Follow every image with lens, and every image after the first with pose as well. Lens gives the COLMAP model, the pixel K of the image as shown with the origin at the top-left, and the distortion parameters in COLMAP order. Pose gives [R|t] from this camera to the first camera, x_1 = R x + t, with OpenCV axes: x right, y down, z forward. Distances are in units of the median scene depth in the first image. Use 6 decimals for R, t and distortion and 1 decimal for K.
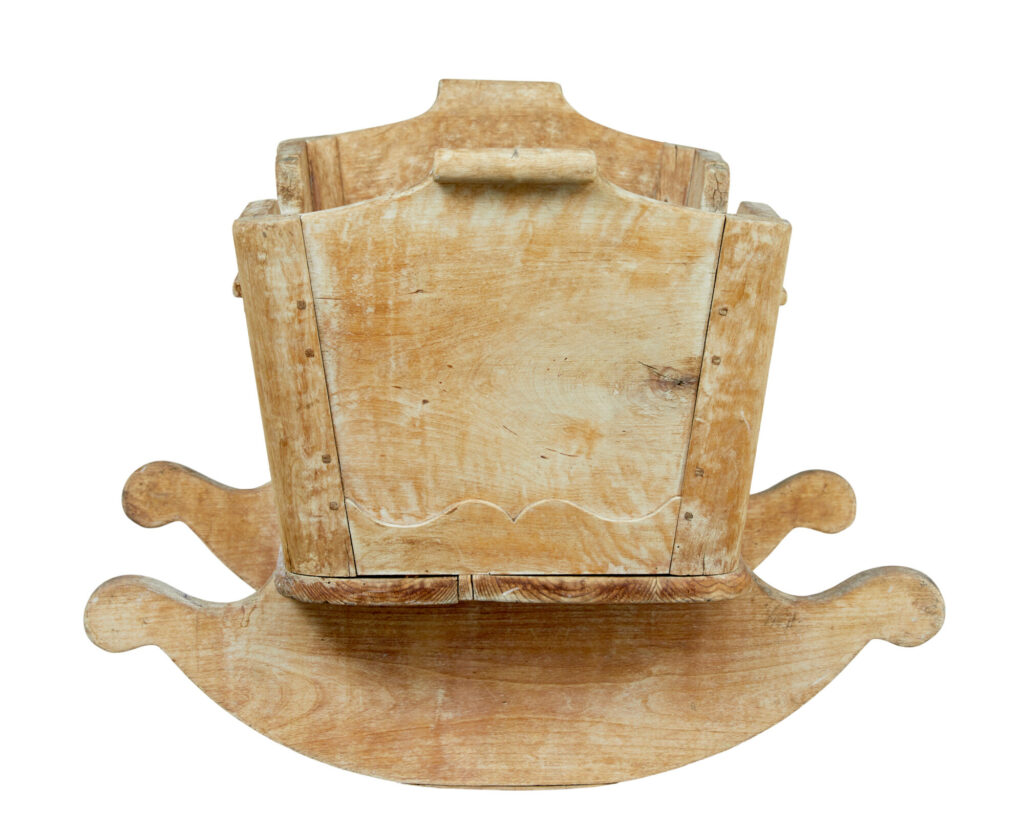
lens RADIAL K [[3689.8, 0, 512.0], [0, 3689.8, 415.5], [0, 0, 1]] dist [-0.062266, -0.320447]
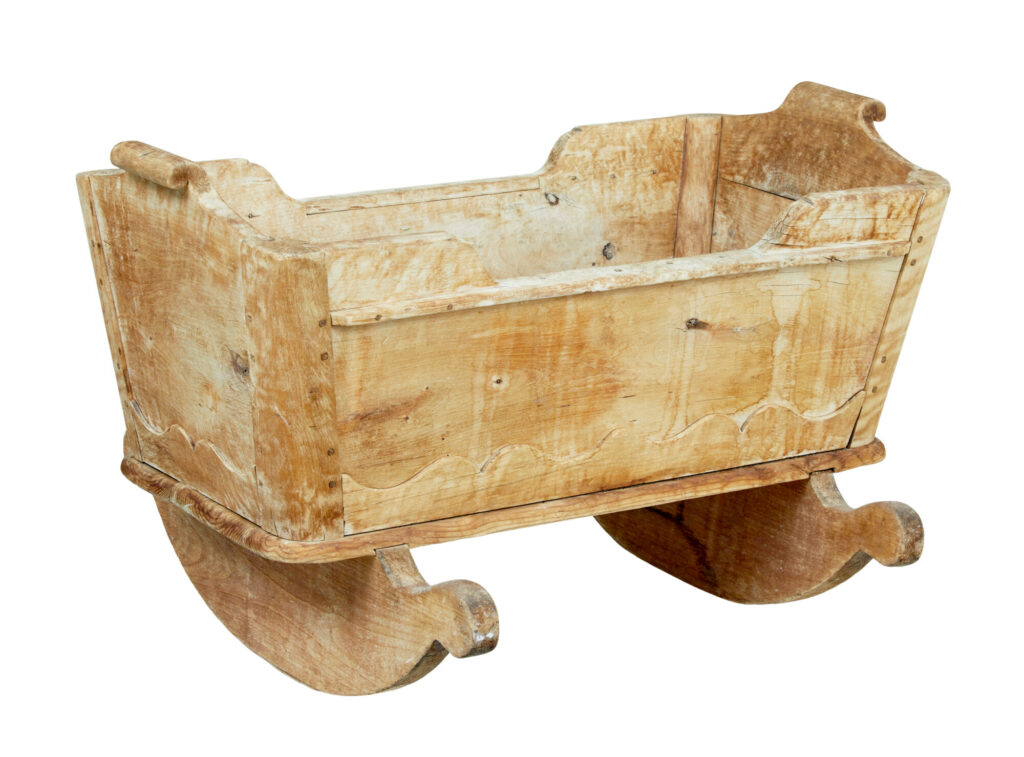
lens RADIAL K [[2892.7, 0, 512.0], [0, 2892.7, 378.5], [0, 0, 1]] dist [-0.032577, -0.216022]
pose [[0.537737, 0.228536, -0.811548, 0.668951], [-0.152847, 0.973037, 0.172734, -0.142171], [0.829142, 0.031157, 0.558169, 0.443520]]
